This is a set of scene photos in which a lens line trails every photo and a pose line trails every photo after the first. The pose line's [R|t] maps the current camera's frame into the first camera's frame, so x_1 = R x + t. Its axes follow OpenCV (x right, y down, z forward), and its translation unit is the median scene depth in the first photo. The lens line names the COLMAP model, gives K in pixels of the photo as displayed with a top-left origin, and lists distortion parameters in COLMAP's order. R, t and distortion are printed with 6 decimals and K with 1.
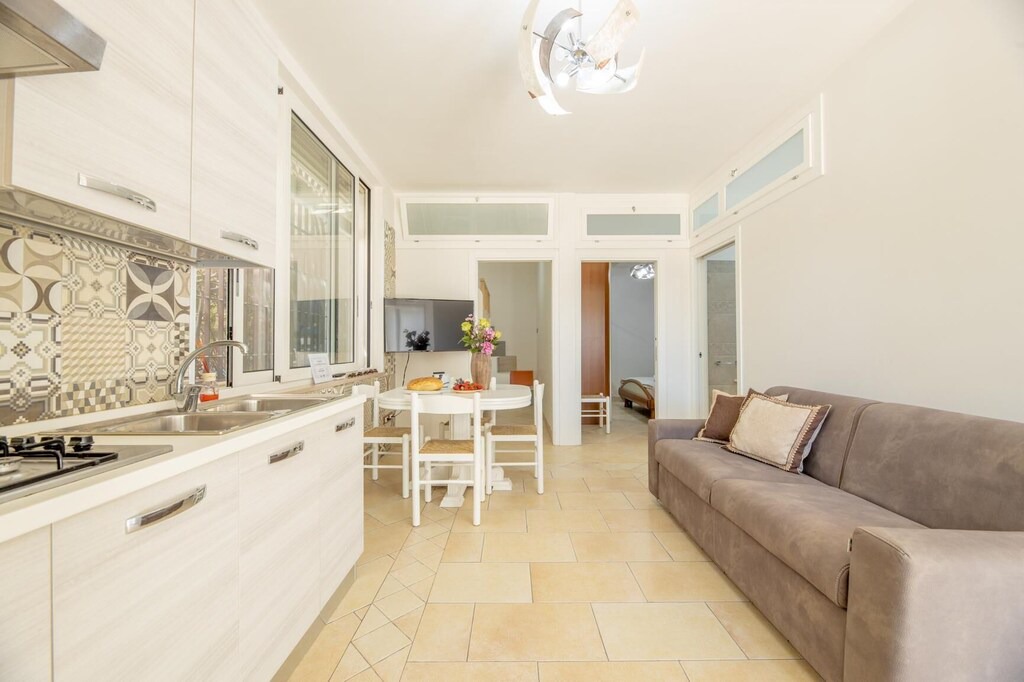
lens RADIAL K [[410.1, 0, 514.3], [0, 410.1, 339.3], [0, 0, 1]] dist [-0.012474, -0.000980]
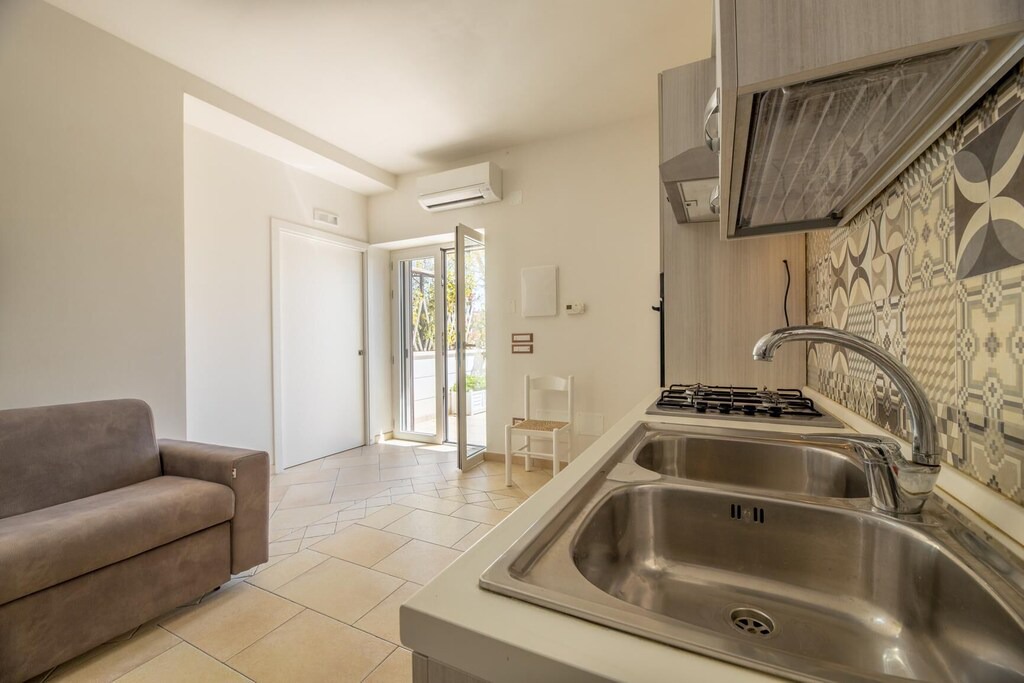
lens RADIAL K [[410.1, 0, 515.1], [0, 410.1, 338.9], [0, 0, 1]] dist [-0.012474, -0.000980]
pose [[-0.894918, 0.011632, 0.446080, -0.480539], [0.005484, 0.999871, -0.015071, 0.014185], [-0.446198, -0.011041, -0.894866, 1.108088]]
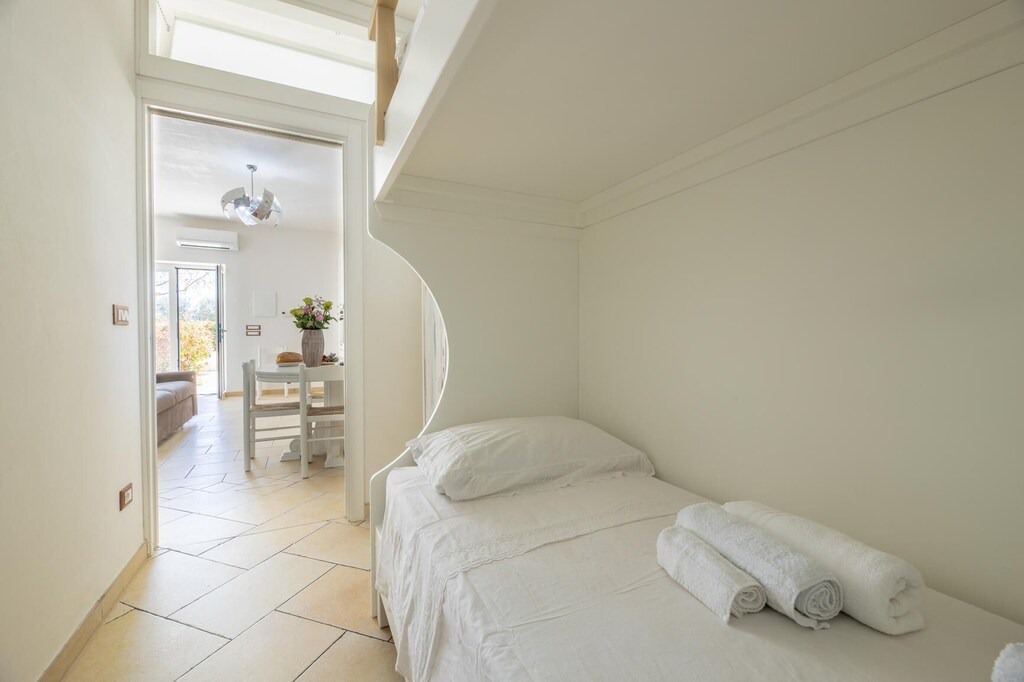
lens RADIAL K [[410.1, 0, 509.6], [0, 410.1, 337.5], [0, 0, 1]] dist [-0.012474, -0.000980]
pose [[-0.892251, 0.010059, -0.451429, -0.078272], [0.010717, 0.999942, 0.001099, 0.084021], [0.451413, -0.003857, -0.892307, 3.401572]]
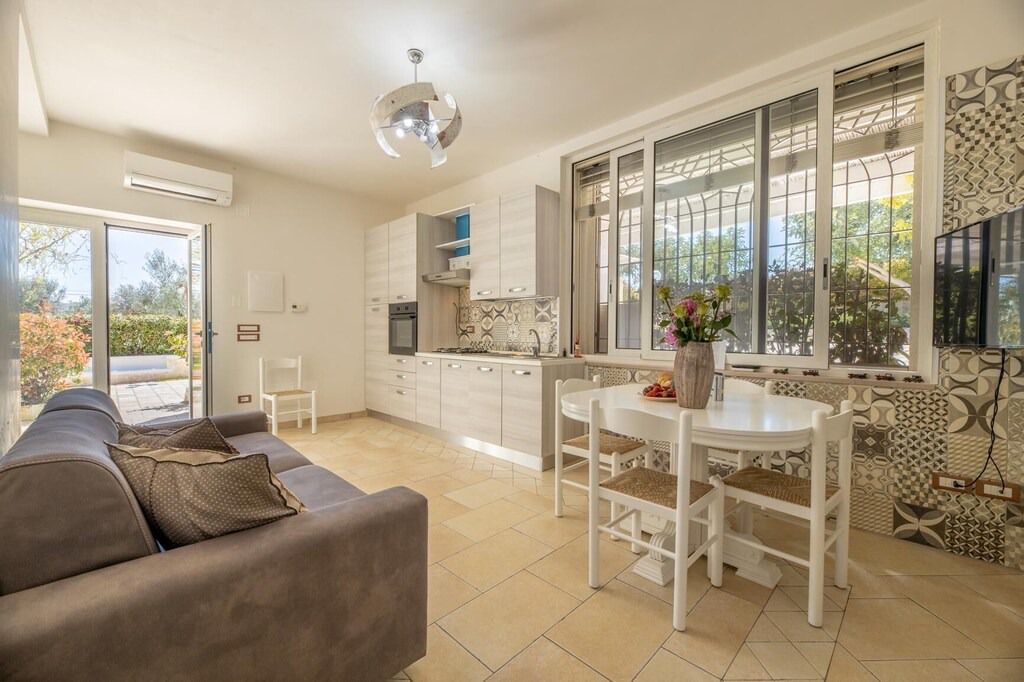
lens RADIAL K [[410.1, 0, 512.6], [0, 410.1, 340.9], [0, 0, 1]] dist [-0.012474, -0.000980]
pose [[-0.703003, 0.012450, -0.711078, 0.828256], [0.005671, 0.999913, 0.011900, 0.031767], [0.711164, 0.004334, -0.703013, 1.982807]]
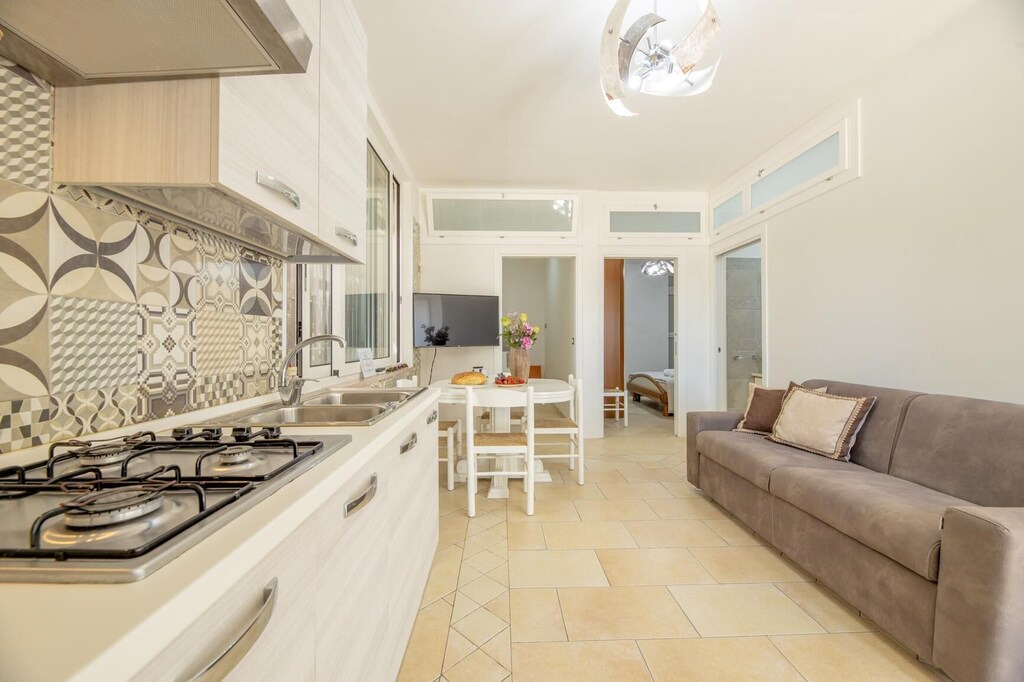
lens RADIAL K [[410.1, 0, 511.4], [0, 410.1, 339.6], [0, 0, 1]] dist [-0.012474, -0.000980]
pose [[0.999661, 0.000496, 0.026050, -0.205799], [-0.000804, 0.999930, 0.011838, 0.001427], [-0.026043, -0.011855, 0.999591, -0.026334]]
